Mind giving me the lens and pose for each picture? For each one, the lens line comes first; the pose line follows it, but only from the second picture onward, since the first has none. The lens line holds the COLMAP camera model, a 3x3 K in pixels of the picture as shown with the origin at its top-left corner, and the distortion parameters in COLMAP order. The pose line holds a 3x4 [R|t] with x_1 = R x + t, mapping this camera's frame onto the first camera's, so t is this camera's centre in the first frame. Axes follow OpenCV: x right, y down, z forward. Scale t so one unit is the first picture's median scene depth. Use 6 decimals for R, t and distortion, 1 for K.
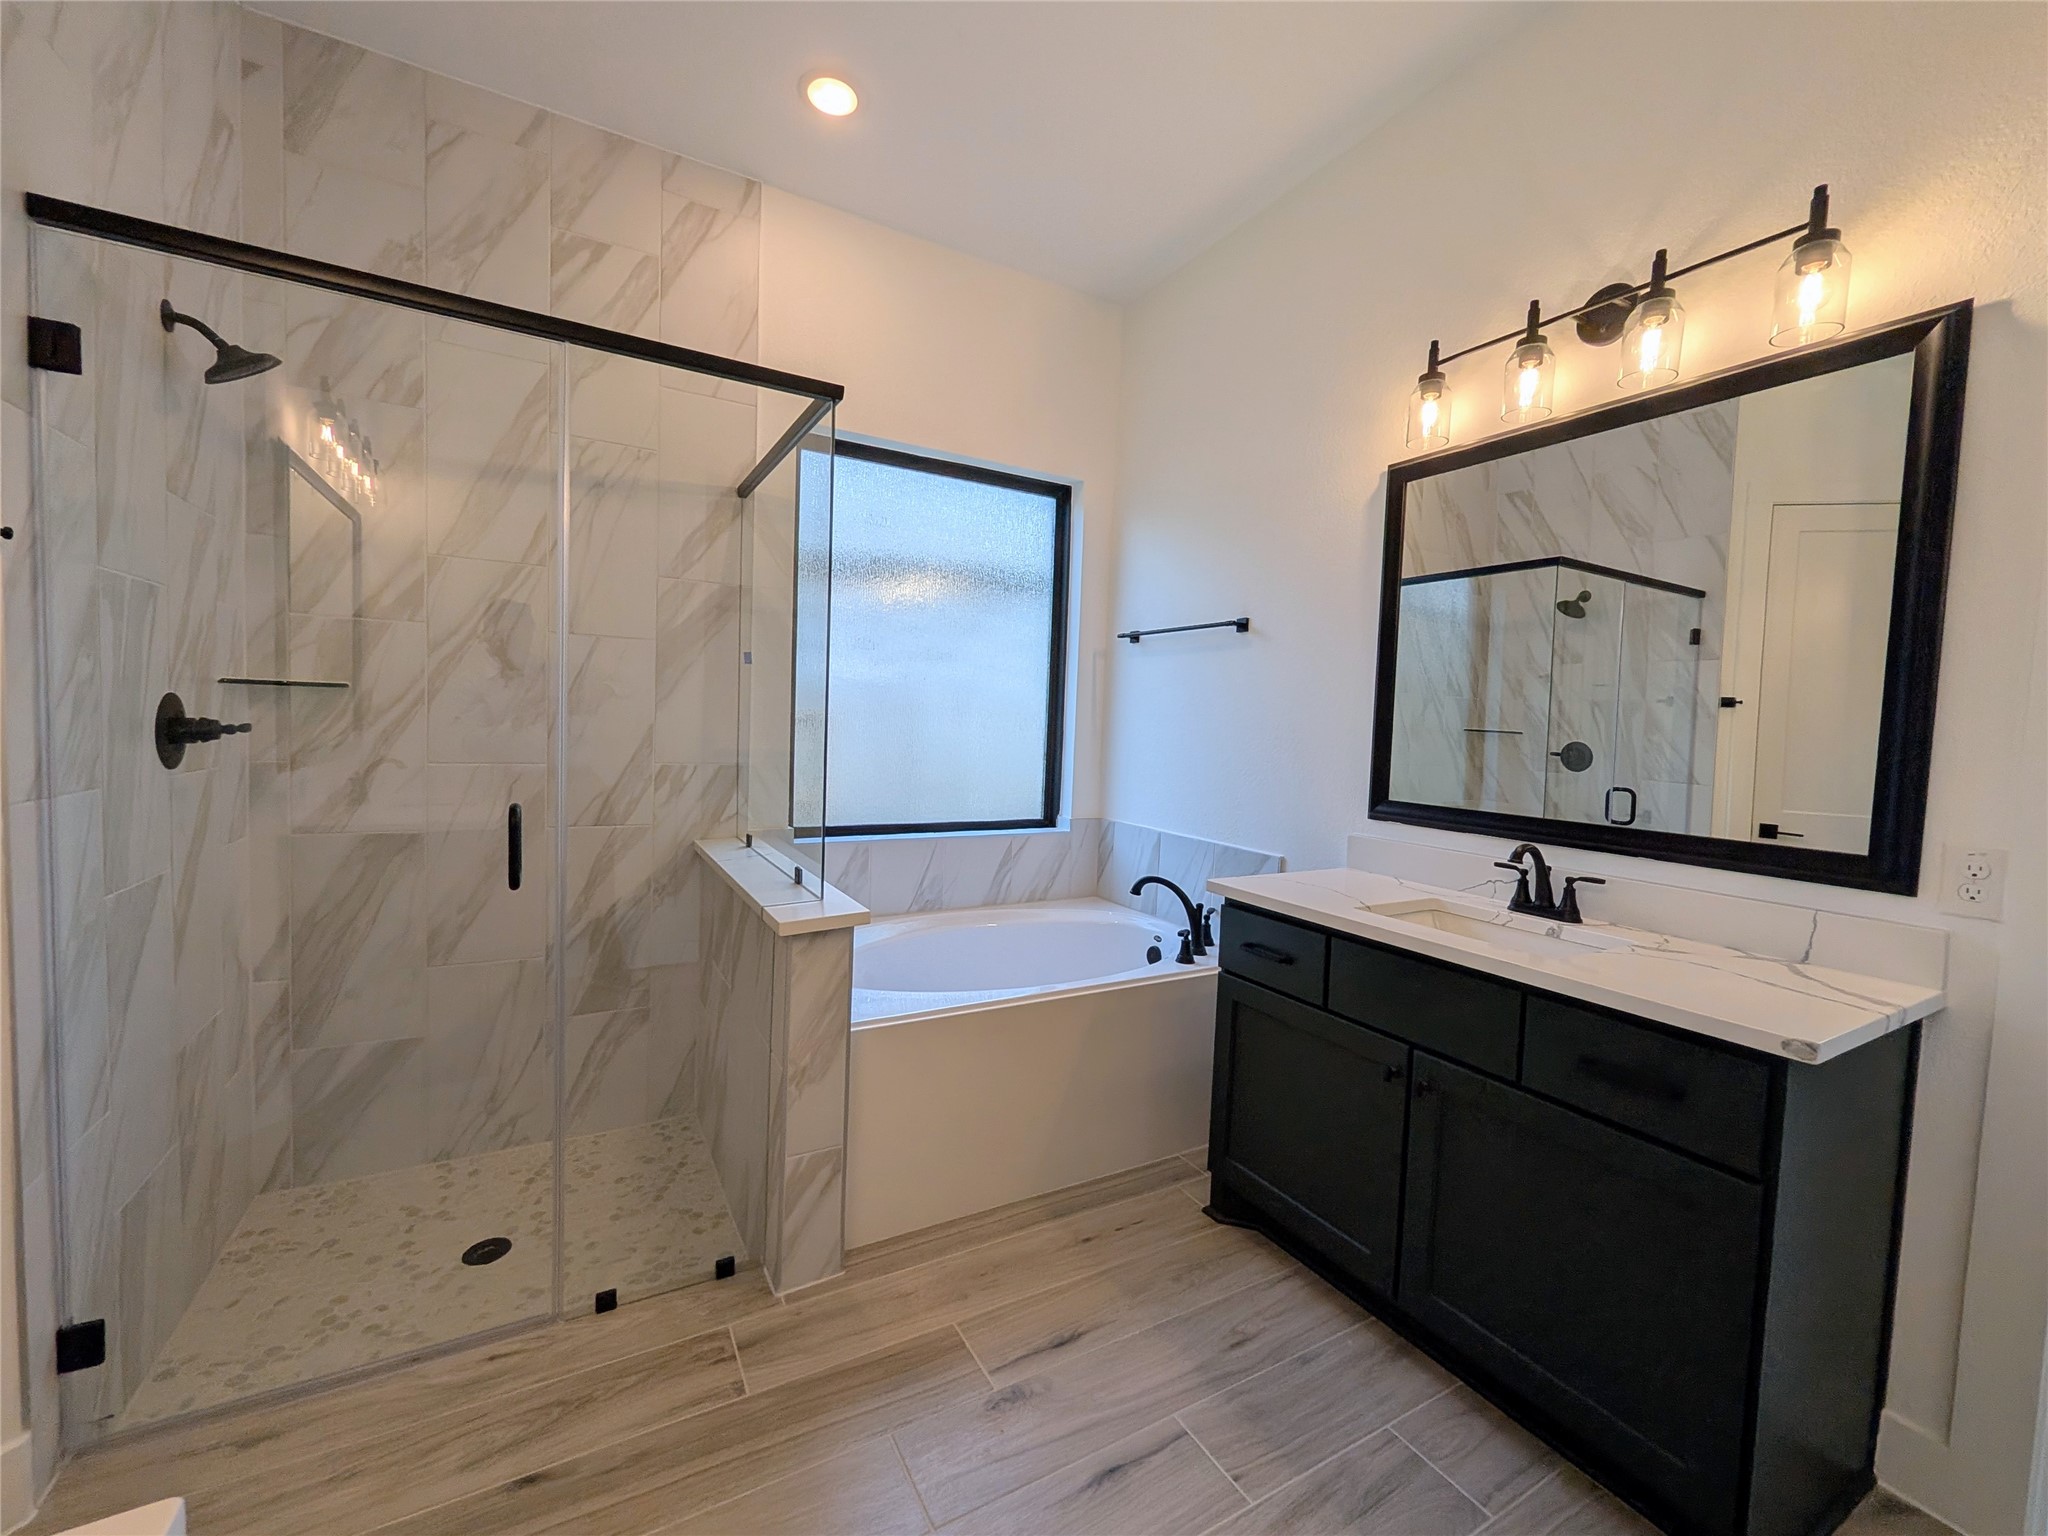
lens RADIAL K [[830.3, 0, 1016.0], [0, 830.3, 765.8], [0, 0, 1]] dist [0.003316, -0.000746]
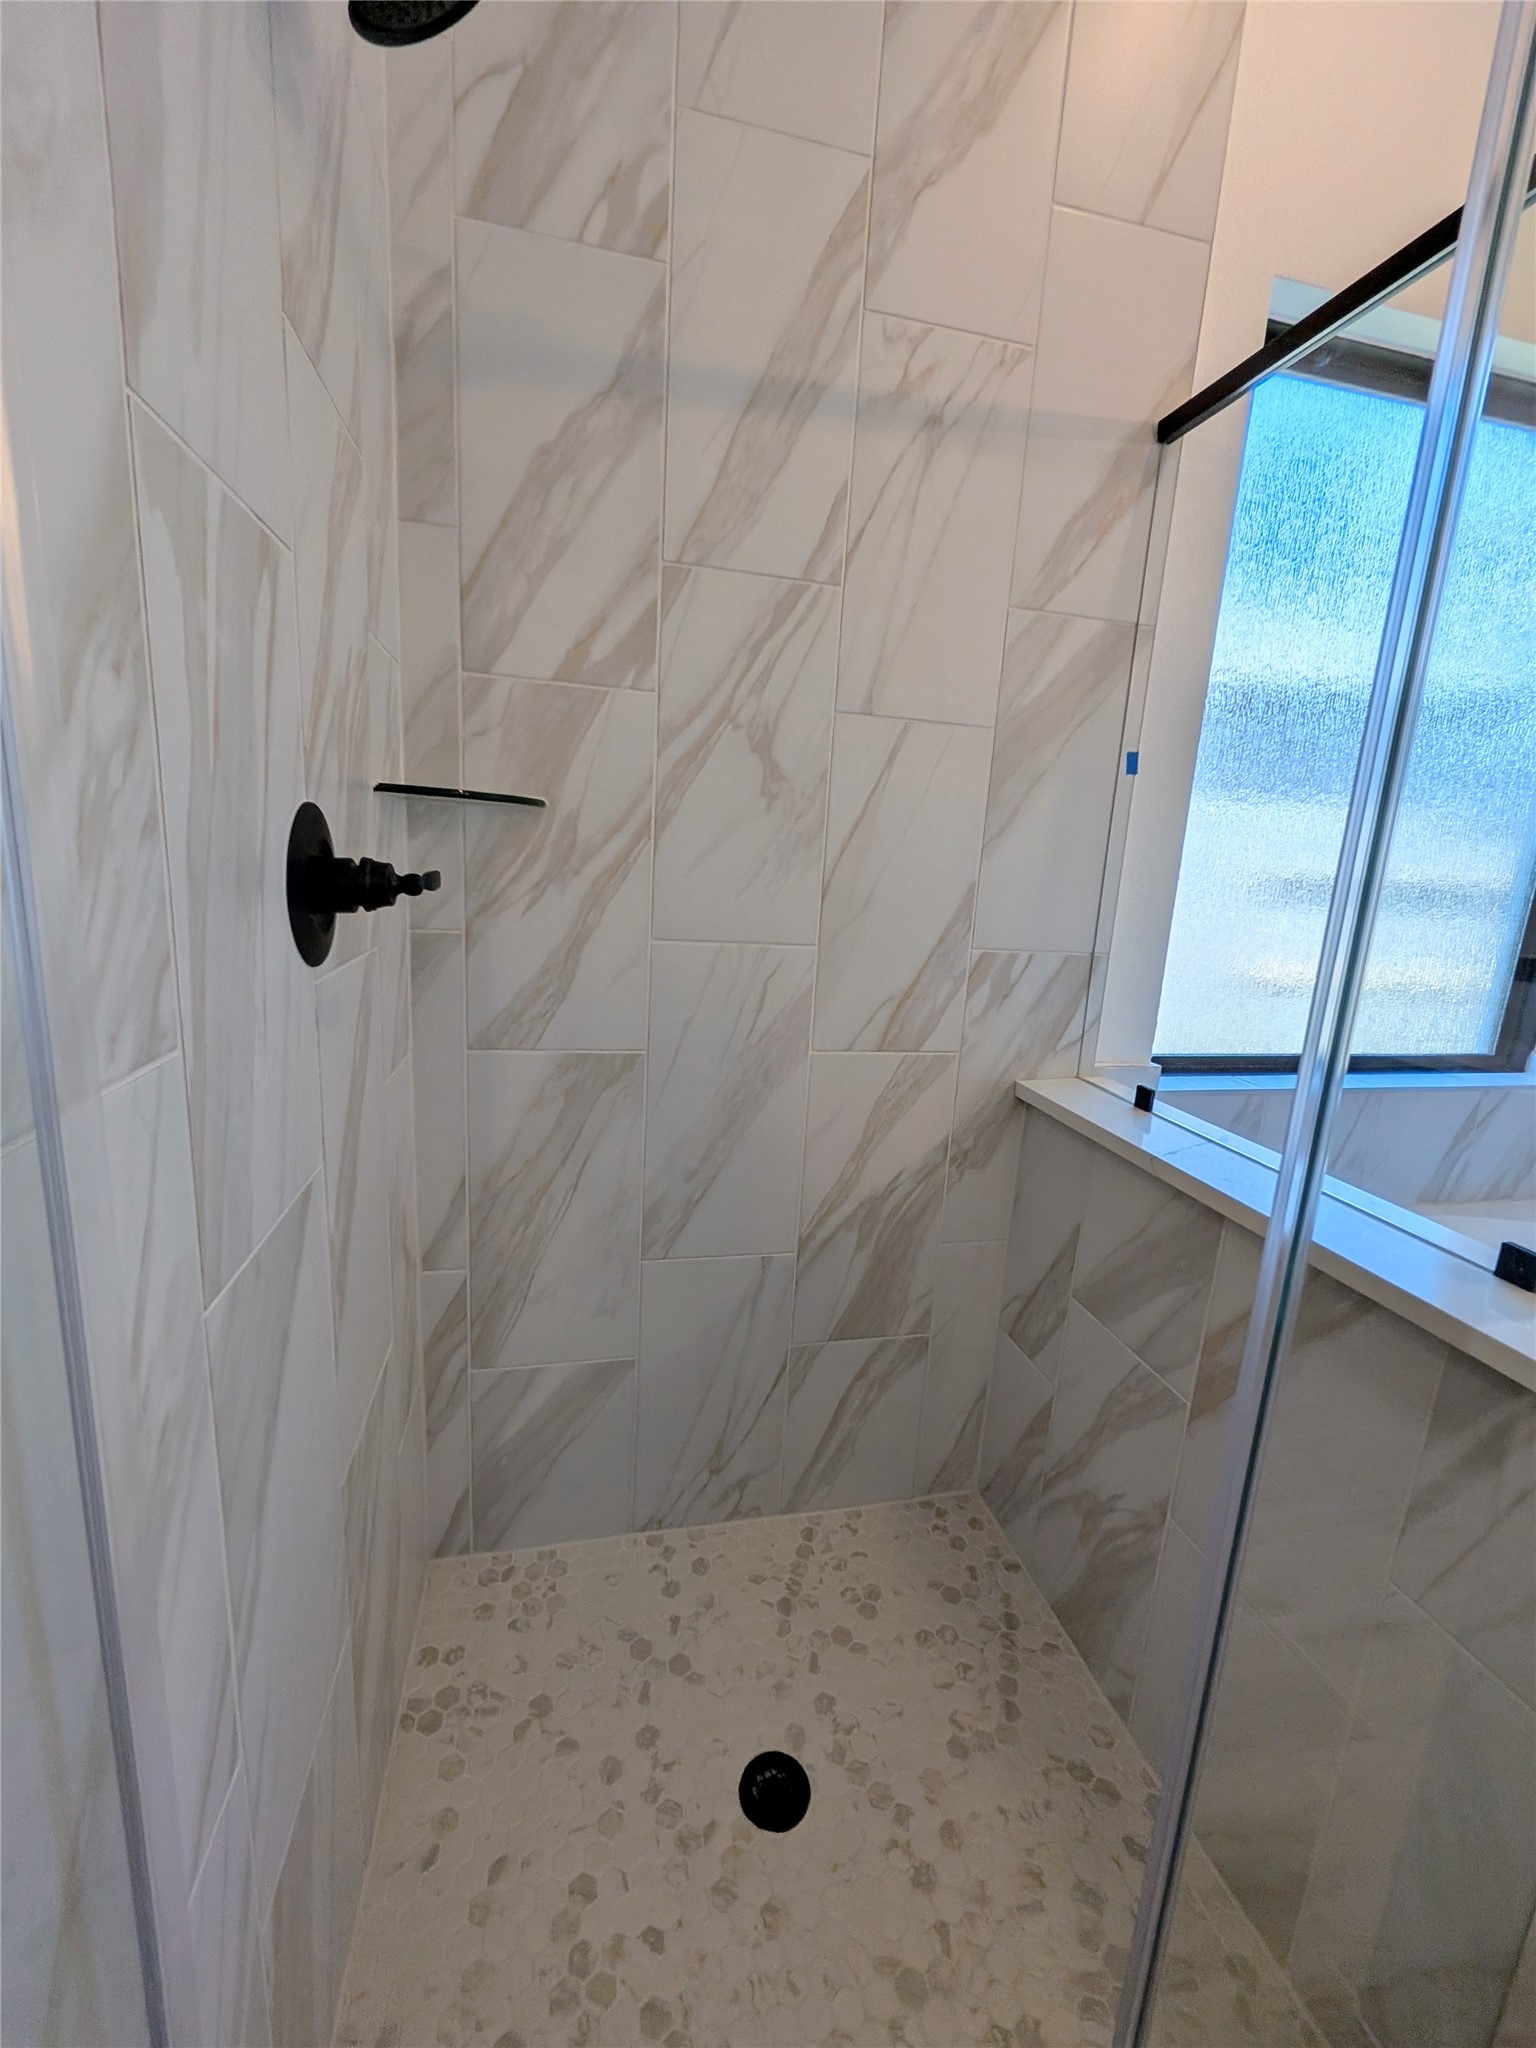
lens RADIAL K [[830.3, 0, 763.6], [0, 830.3, 1027.7], [0, 0, 1]] dist [0.003316, -0.000746]
pose [[0.959209, 0.075928, -0.272310, -0.477827], [-0.038161, 0.989217, 0.141401, -0.029064], [0.280110, -0.125242, 0.951763, 0.461229]]
